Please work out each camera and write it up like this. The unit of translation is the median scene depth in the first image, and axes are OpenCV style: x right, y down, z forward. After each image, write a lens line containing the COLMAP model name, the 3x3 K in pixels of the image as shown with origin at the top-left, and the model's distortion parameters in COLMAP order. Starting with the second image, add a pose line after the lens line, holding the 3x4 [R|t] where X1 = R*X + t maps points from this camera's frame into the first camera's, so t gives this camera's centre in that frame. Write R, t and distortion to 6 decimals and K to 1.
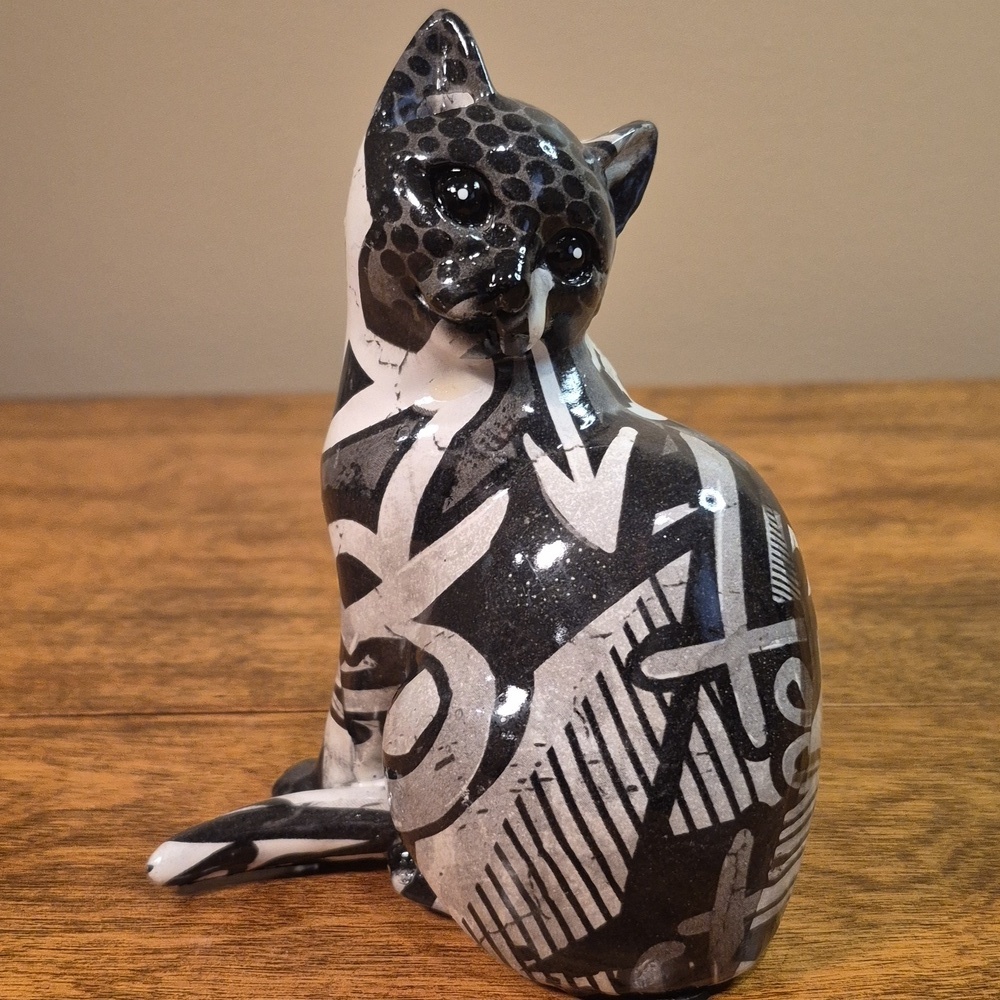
lens RADIAL K [[1398.2, 0, 500.0], [0, 1398.2, 500.0], [0, 0, 1]] dist [0.053453, -0.116609]
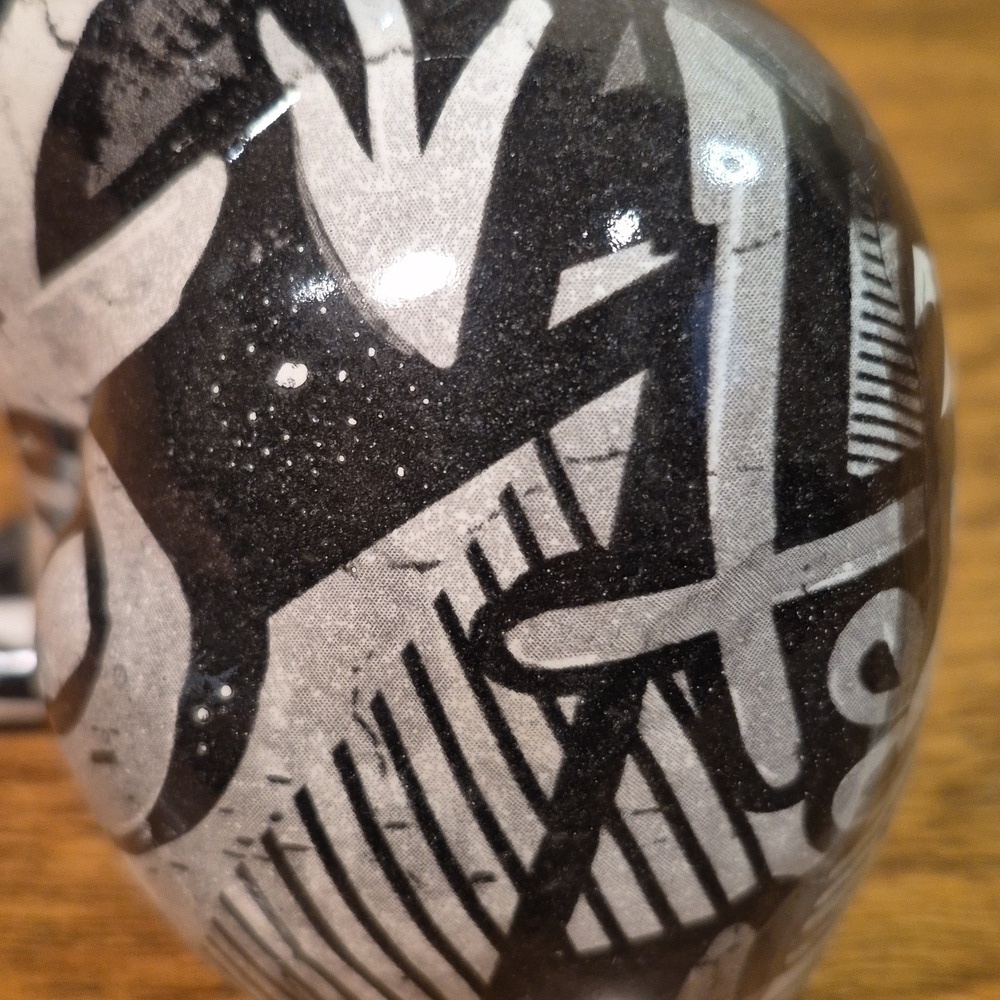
lens RADIAL K [[1596.2, 0, 500.0], [0, 1596.2, 500.0], [0, 0, 1]] dist [0.054869, -0.181678]
pose [[0.997312, 0.041975, -0.060056, 0.124403], [-0.014804, 0.918171, 0.395908, -0.107723], [0.071760, -0.393955, 0.916324, 0.572693]]
